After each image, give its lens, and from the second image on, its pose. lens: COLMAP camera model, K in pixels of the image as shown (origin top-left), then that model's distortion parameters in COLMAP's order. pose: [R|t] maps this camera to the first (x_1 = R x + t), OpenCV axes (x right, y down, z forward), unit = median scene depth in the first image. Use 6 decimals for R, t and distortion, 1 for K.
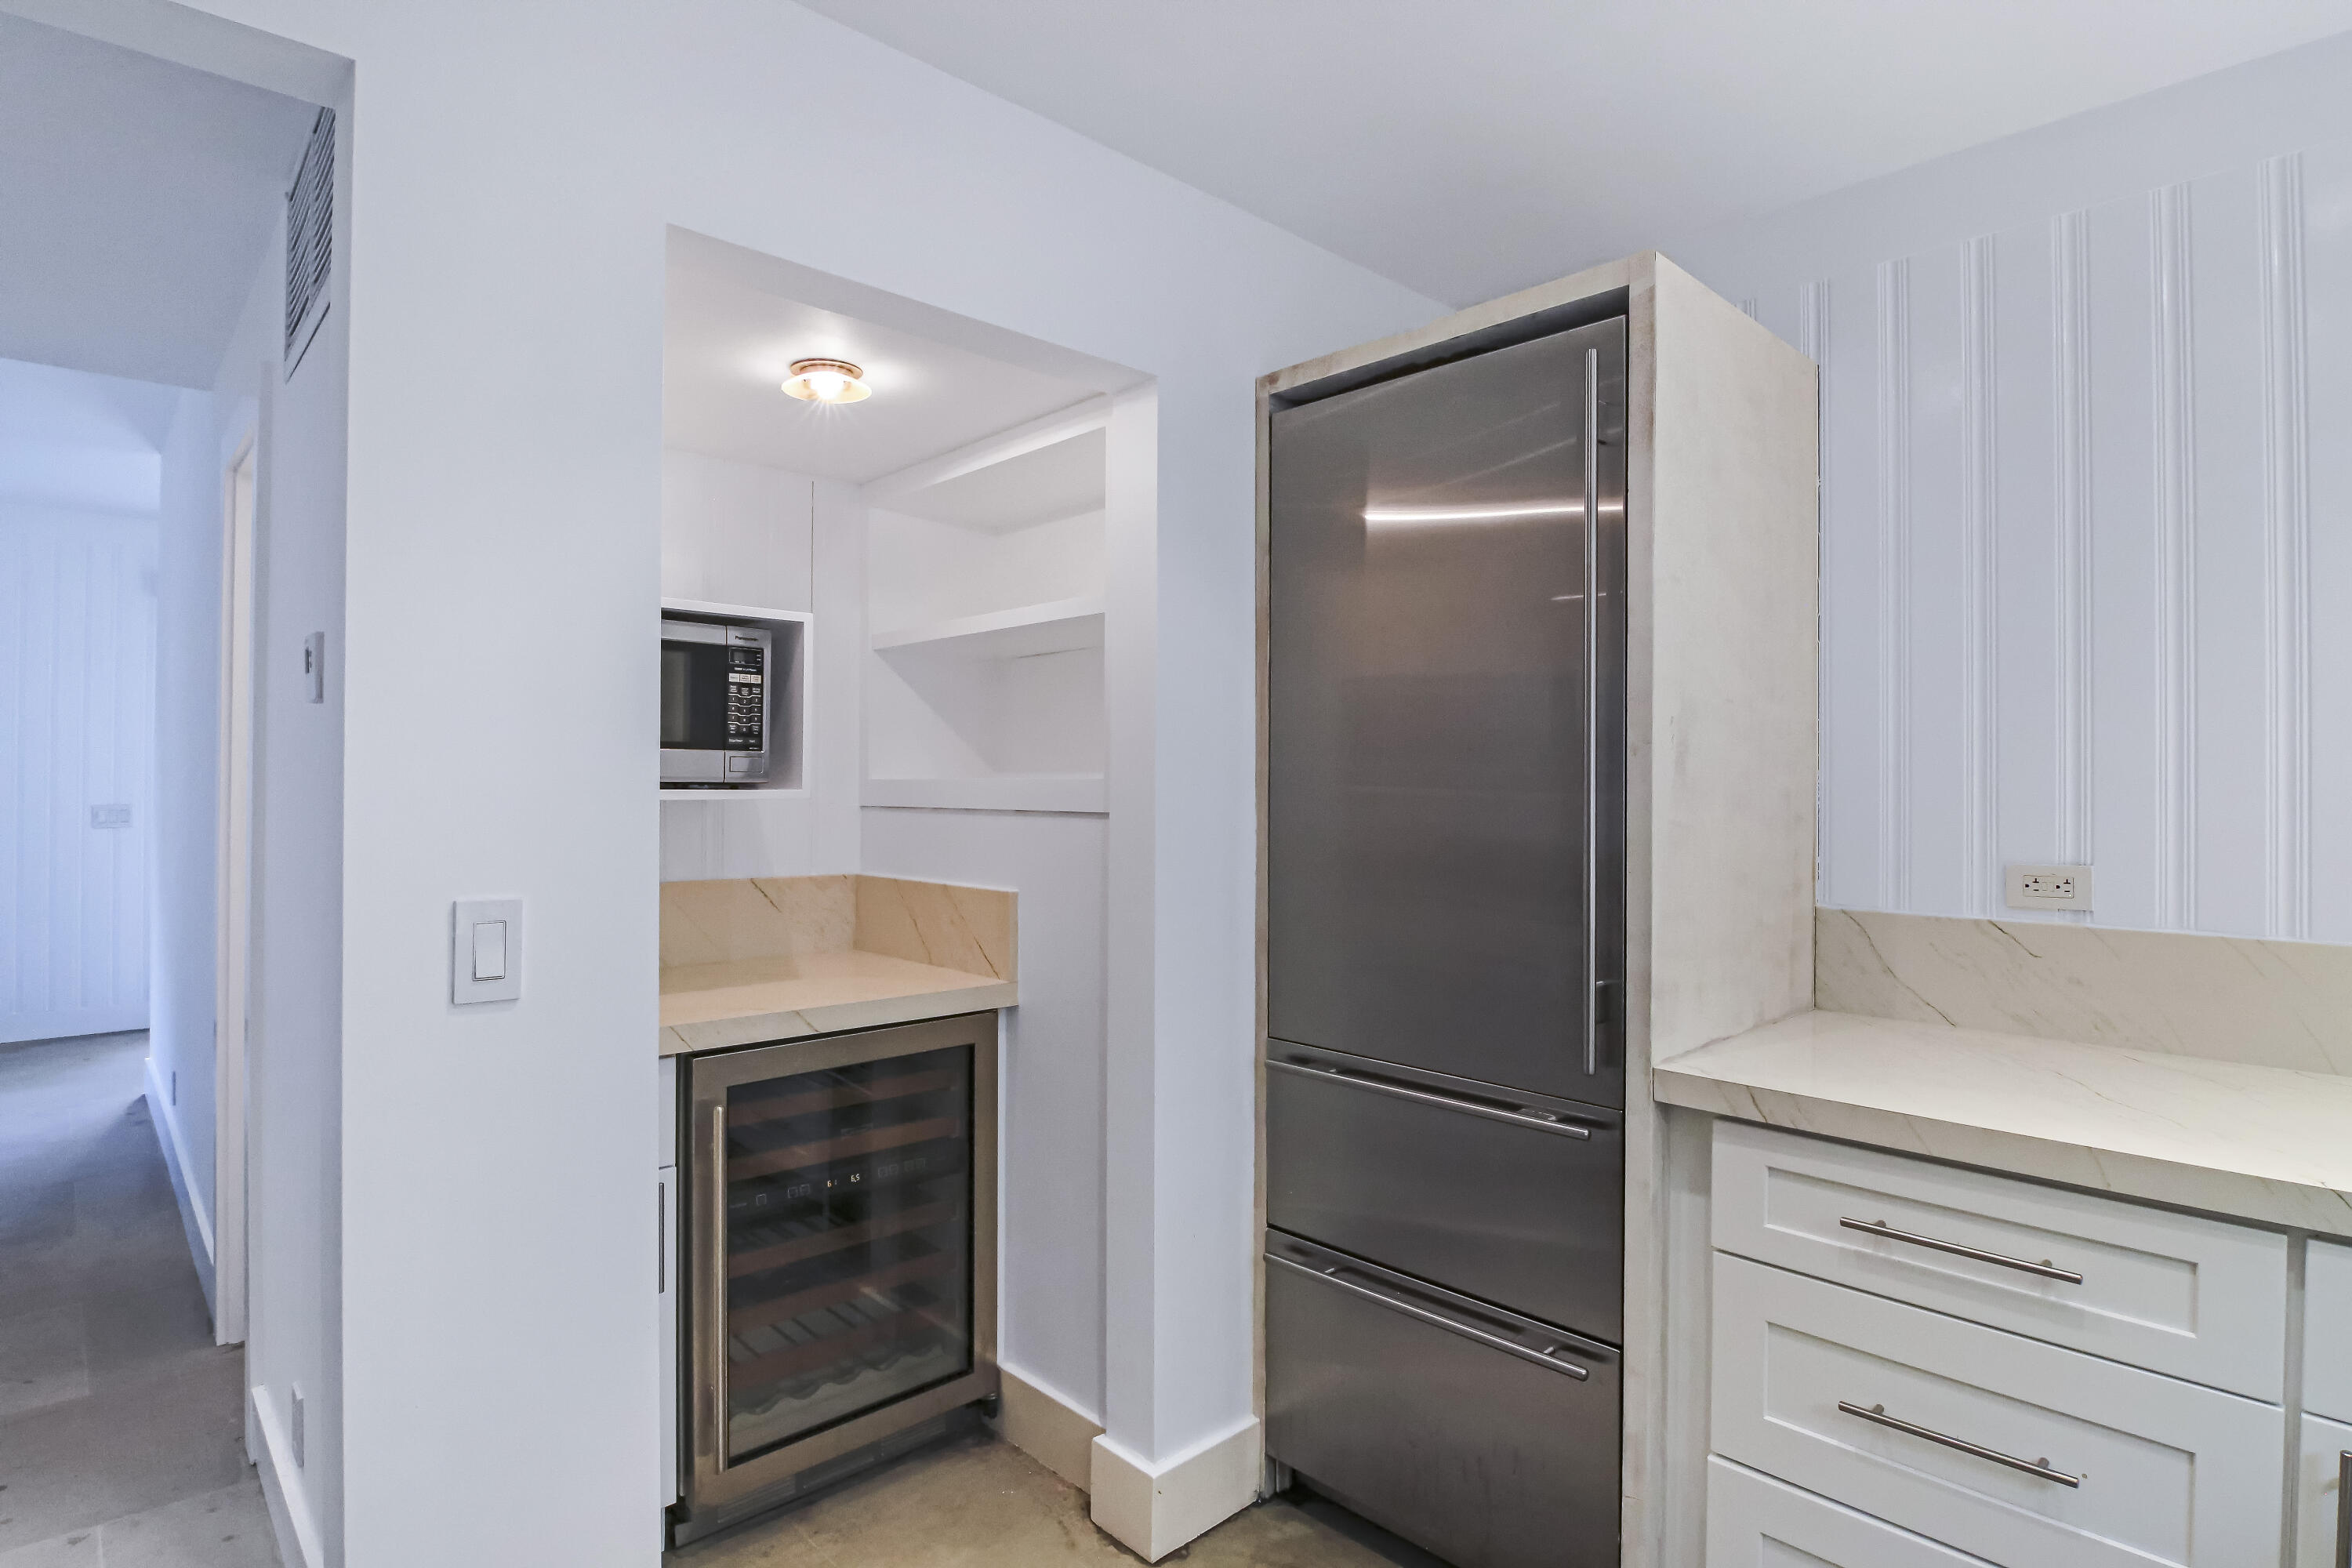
lens RADIAL K [[1224.0, 0, 1185.4], [0, 1224.0, 789.4], [0, 0, 1]] dist [0.000520, -0.011727]
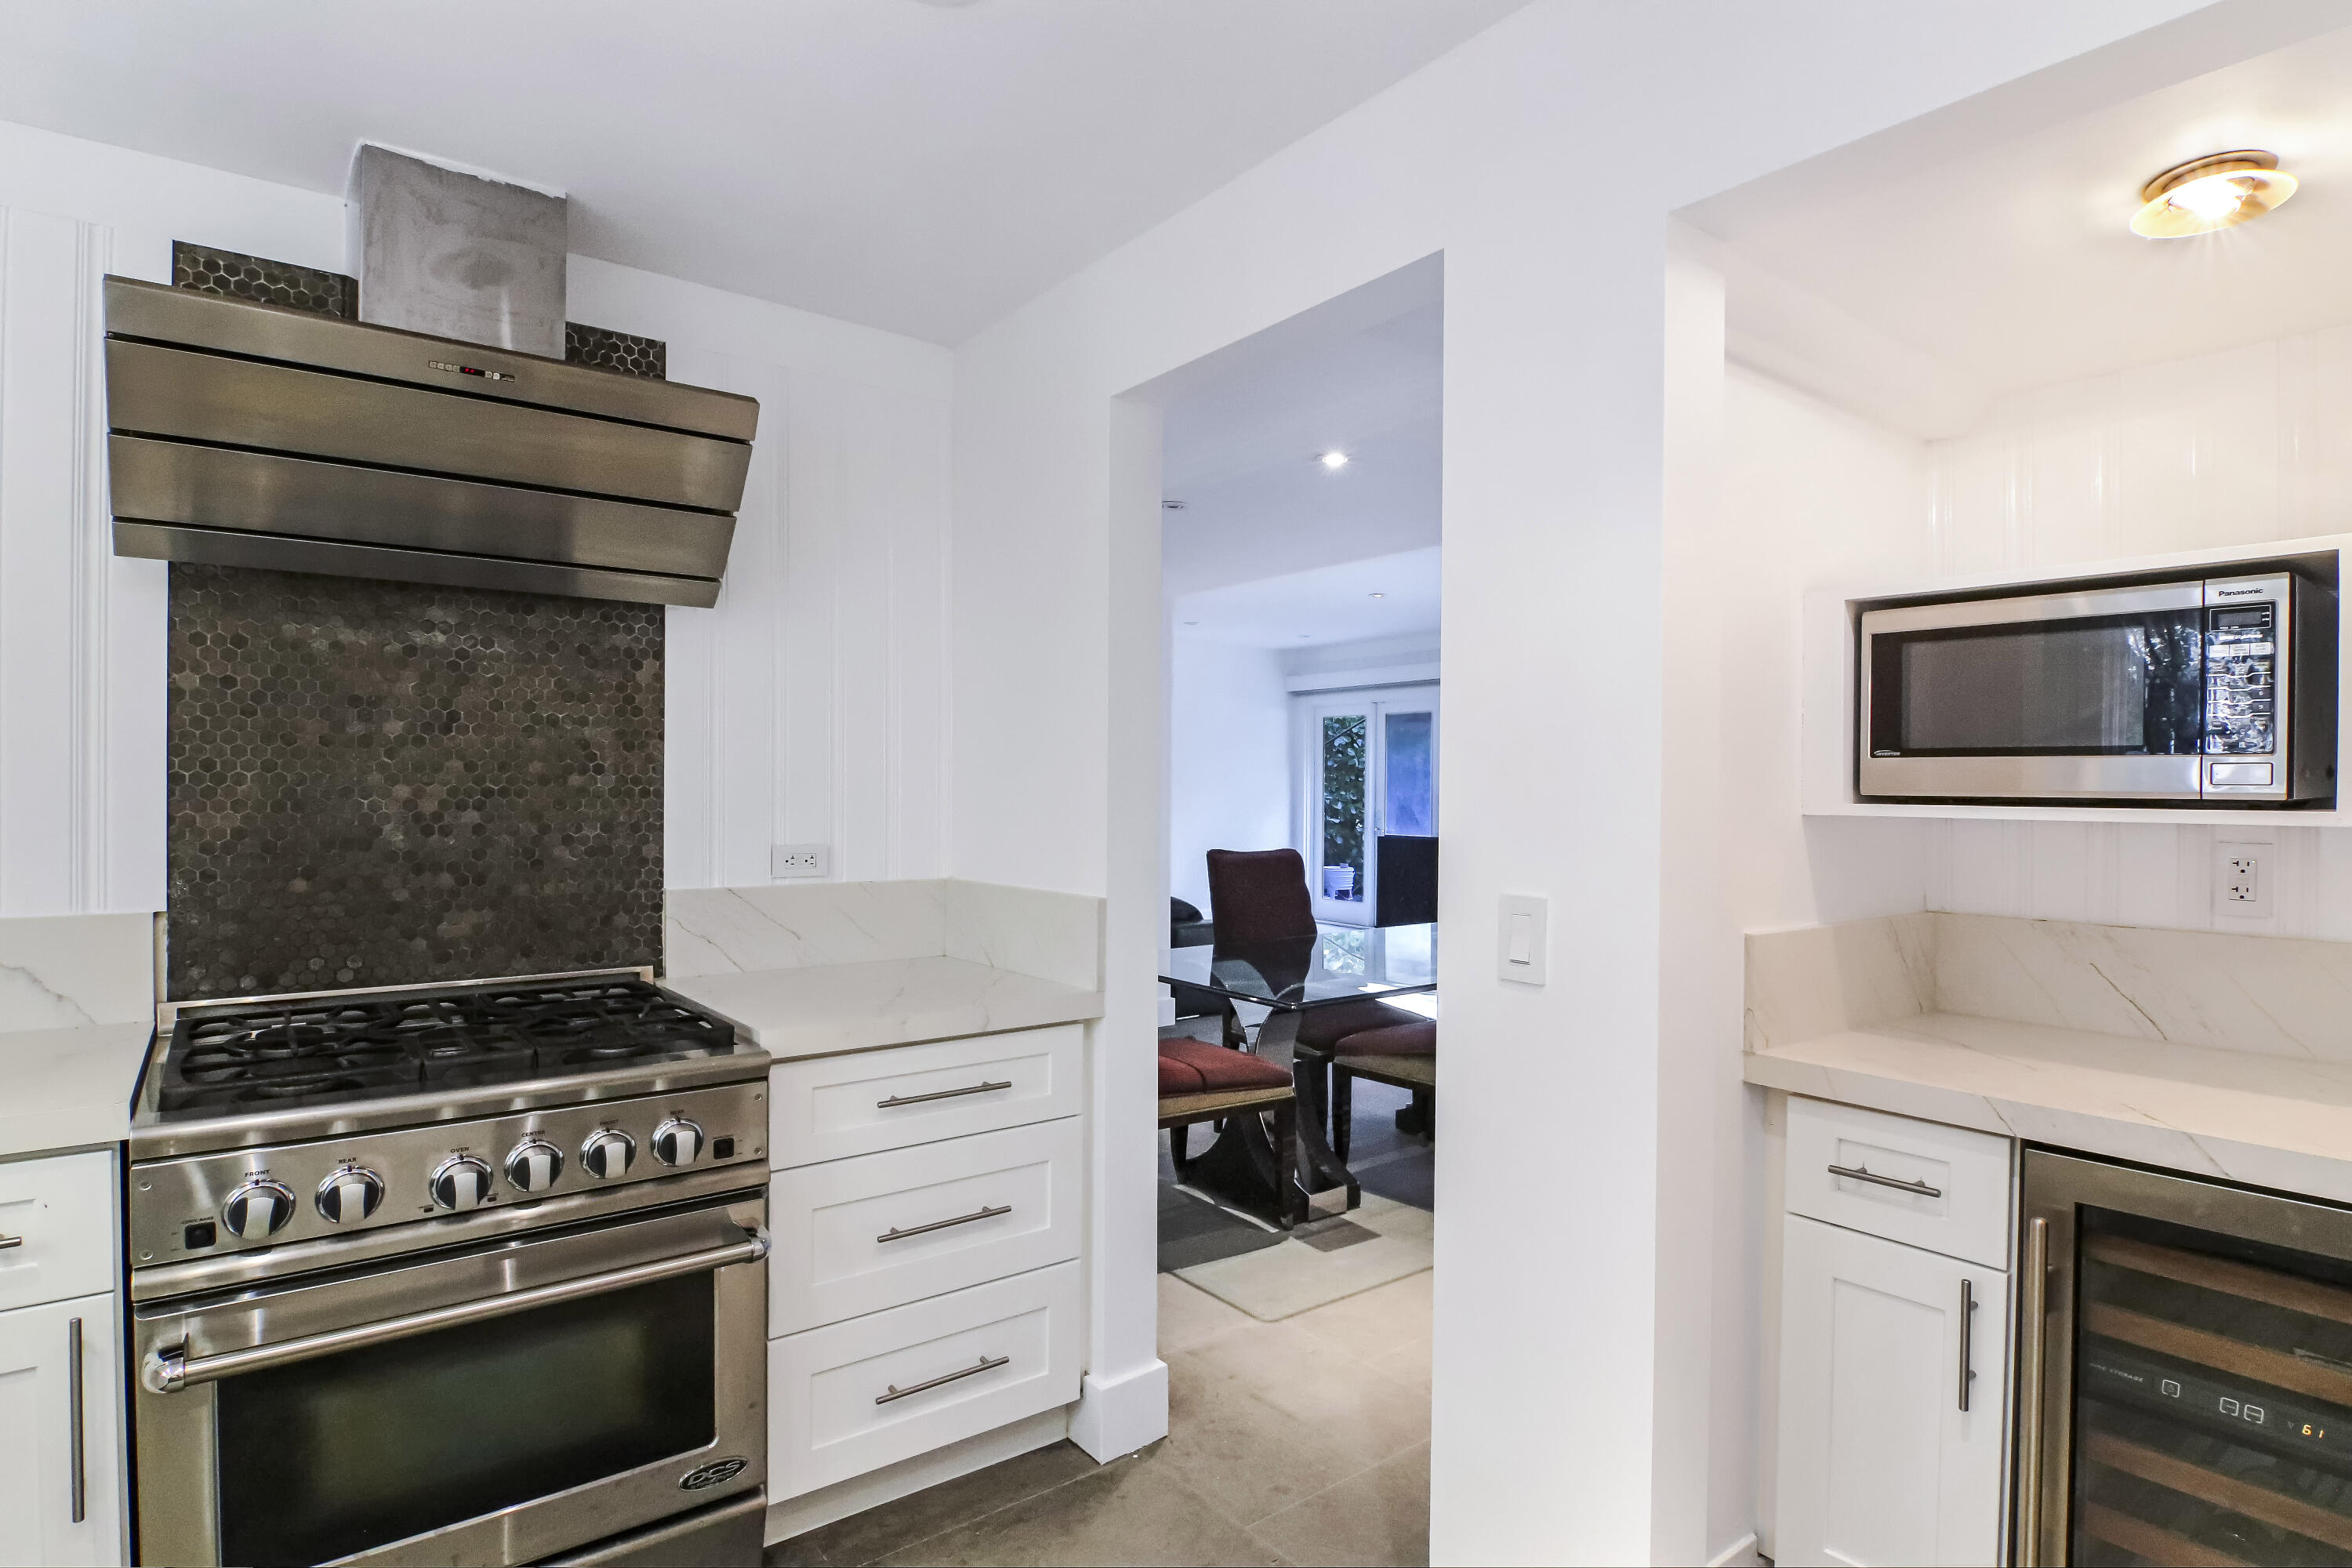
lens RADIAL K [[1224.0, 0, 1185.4], [0, 1224.0, 789.4], [0, 0, 1]] dist [0.000520, -0.011727]
pose [[-0.094554, 0.001382, -0.995519, 0.433307], [-0.009534, 0.999952, 0.002294, -0.008327], [0.995474, 0.009708, -0.094536, 0.530597]]
